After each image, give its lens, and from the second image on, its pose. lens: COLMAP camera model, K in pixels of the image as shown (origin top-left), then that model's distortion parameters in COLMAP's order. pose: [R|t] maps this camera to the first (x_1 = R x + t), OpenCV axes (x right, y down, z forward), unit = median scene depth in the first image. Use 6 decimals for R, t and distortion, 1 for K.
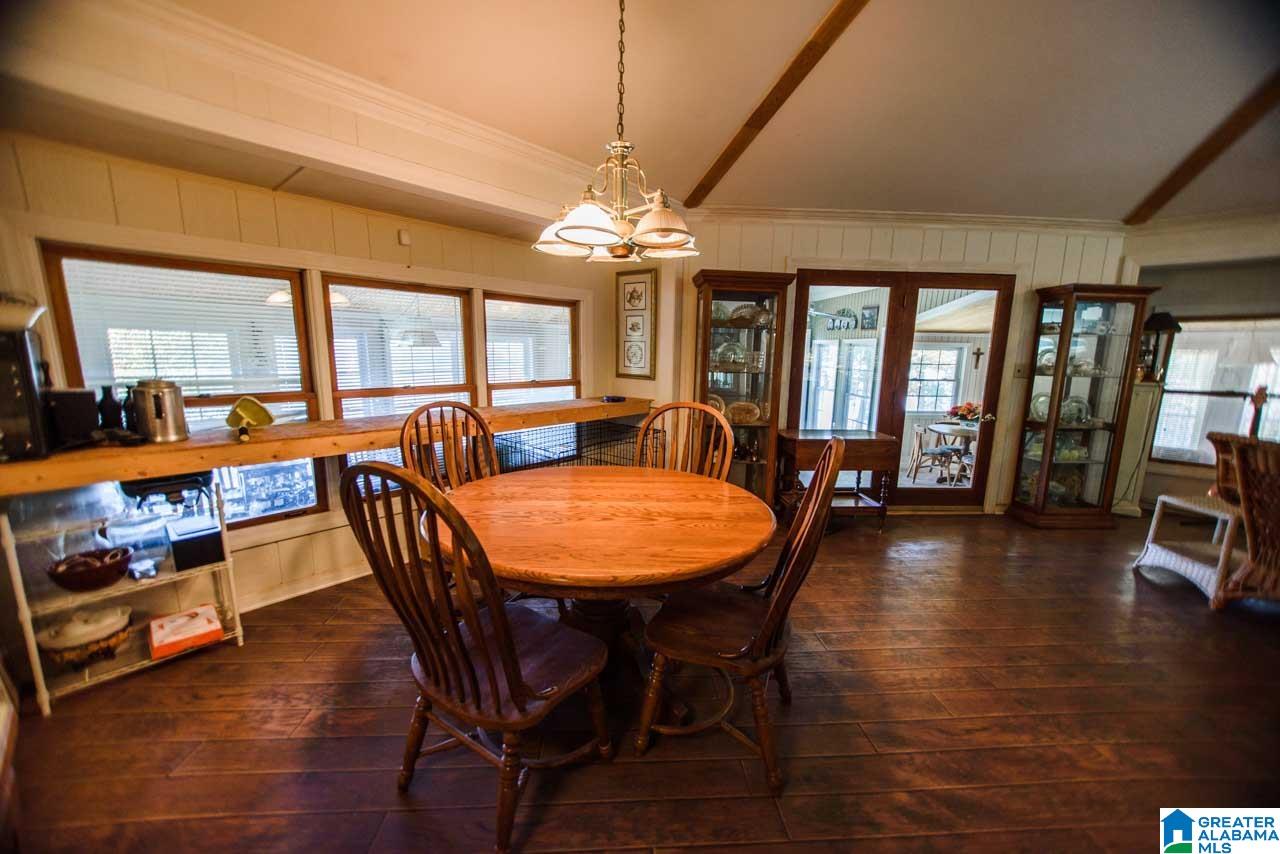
lens RADIAL K [[489.9, 0, 638.0], [0, 489.9, 435.8], [0, 0, 1]] dist [-0.002877, 0.004411]
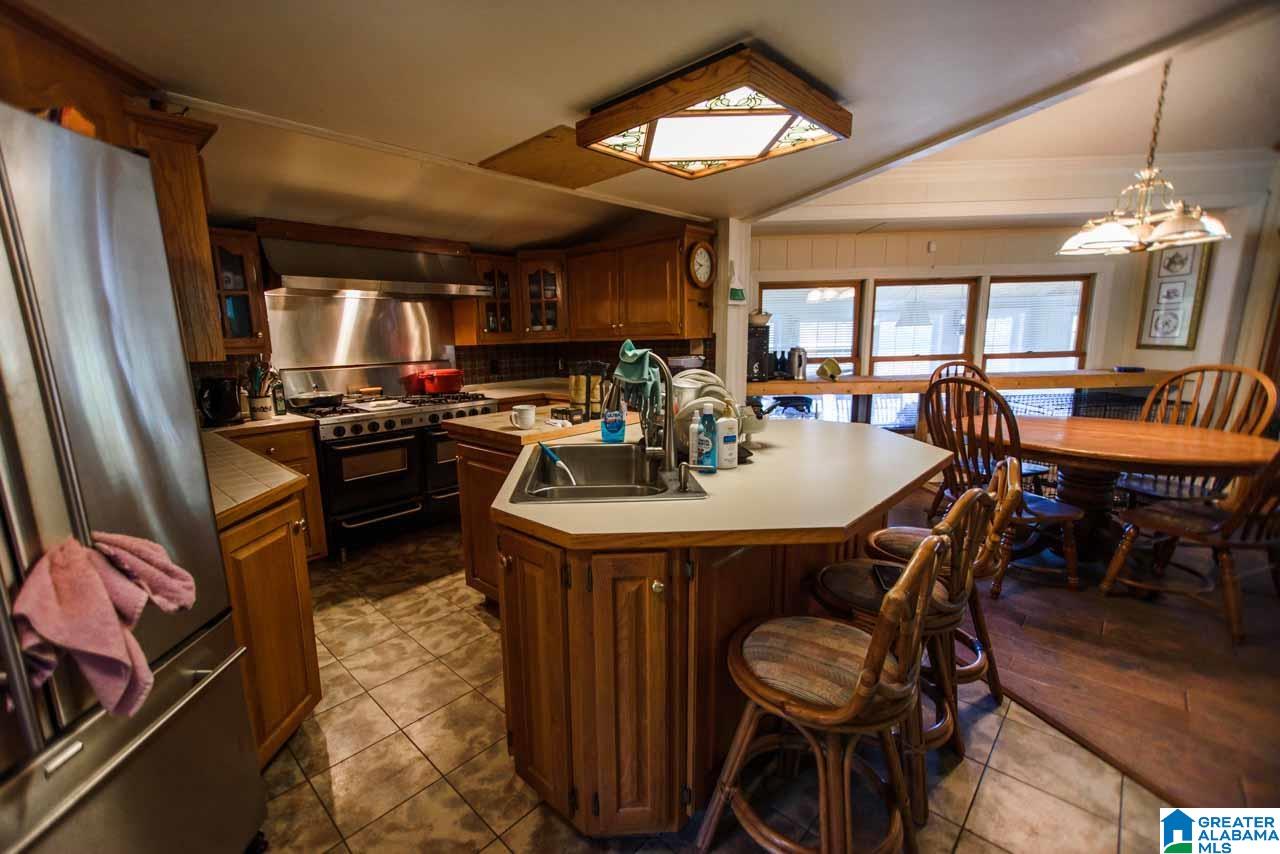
lens RADIAL K [[538.0, 0, 606.6], [0, 538.0, 440.6], [0, 0, 1]] dist [0.002427, 0.000671]
pose [[0.668168, 0.107332, -0.736228, 0.072463], [-0.093533, 0.993807, 0.059997, 0.113645], [0.738108, 0.028774, 0.674069, -0.576117]]
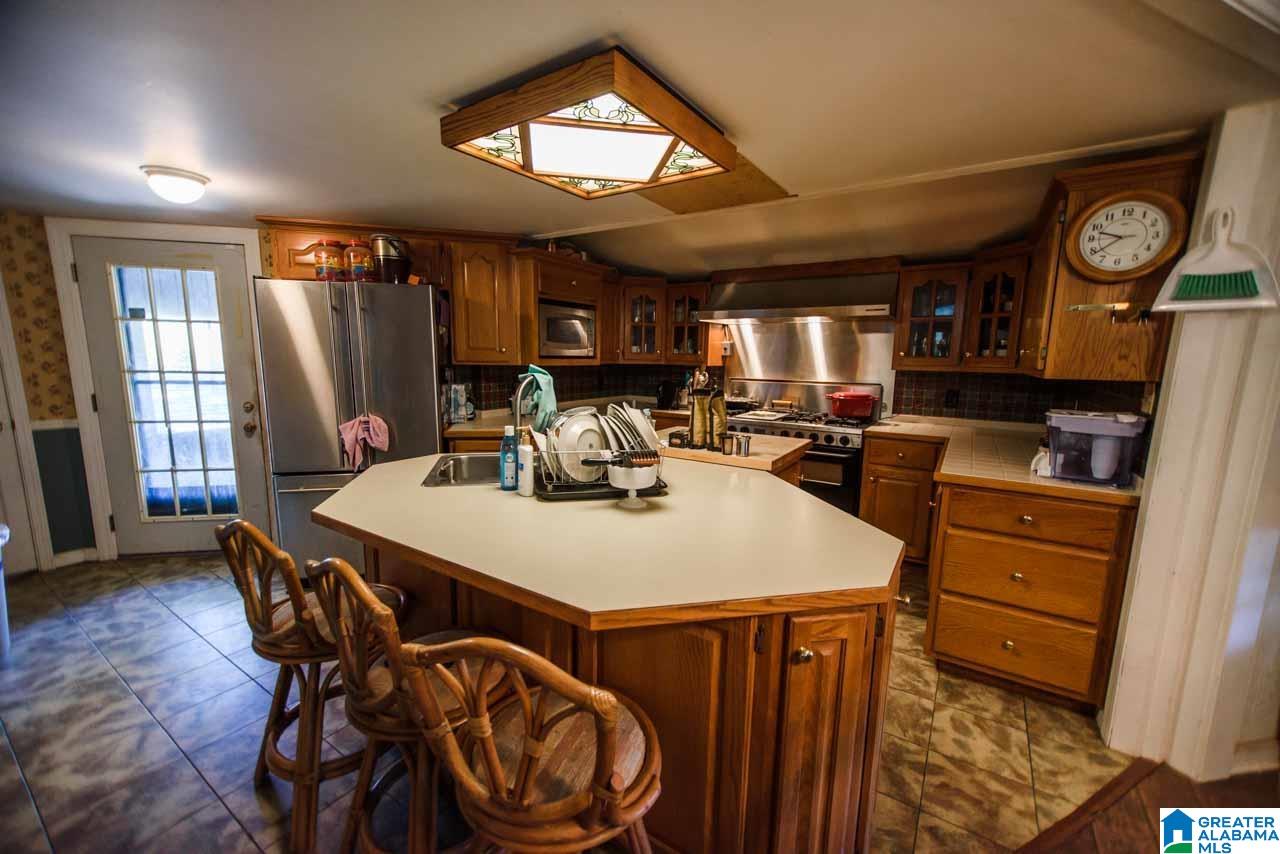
lens RADIAL K [[511.1, 0, 641.5], [0, 511.1, 435.9], [0, 0, 1]] dist [-0.000753, 0.005126]
pose [[-0.595561, 0.097996, -0.797311, 0.091026], [-0.166793, 0.955816, 0.242065, -0.035023], [0.785804, 0.277150, -0.552902, 0.212298]]
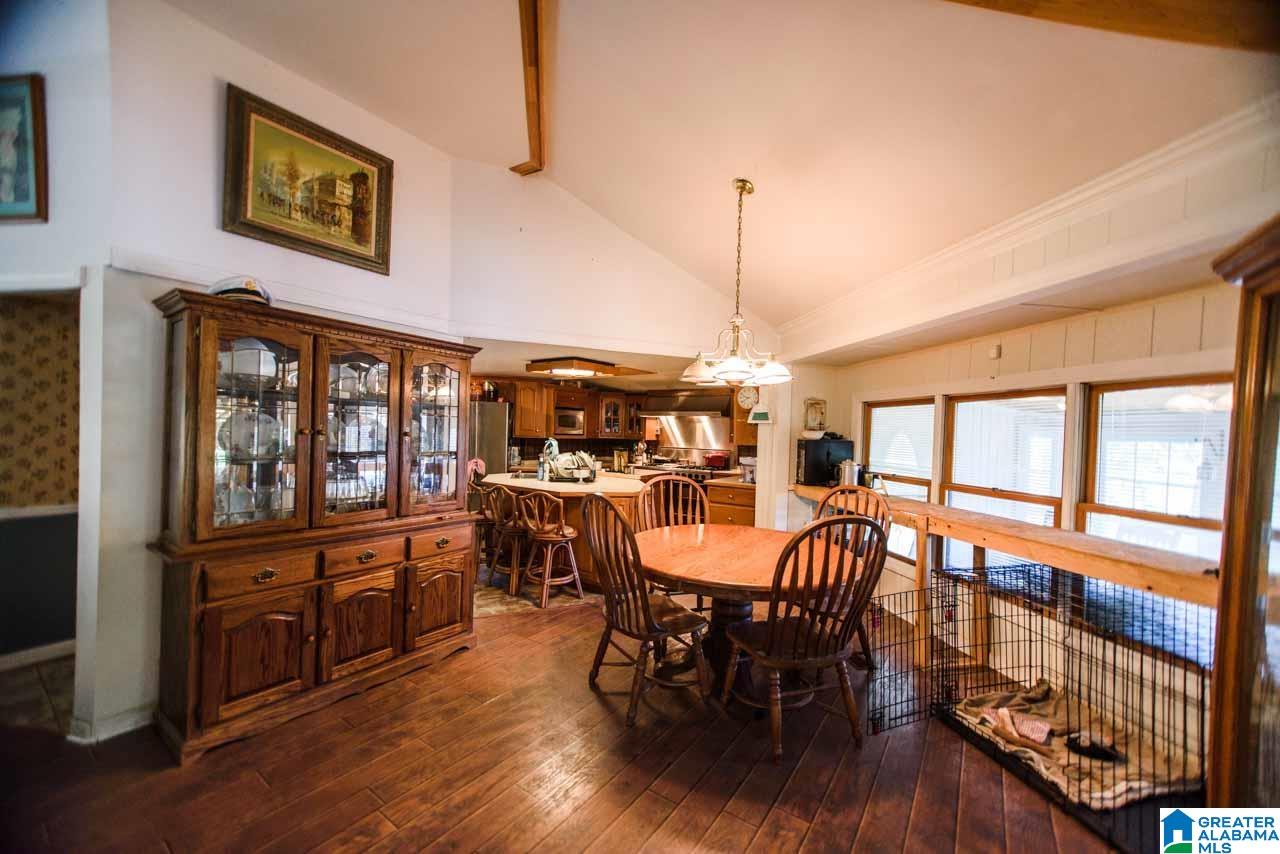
lens RADIAL K [[489.9, 0, 638.0], [0, 489.9, 435.8], [0, 0, 1]] dist [-0.002877, 0.004411]
pose [[-0.623622, -0.027450, -0.781244, 0.707185], [-0.175355, 0.978827, 0.105582, -0.163688], [0.761805, 0.202838, -0.615232, 0.906852]]
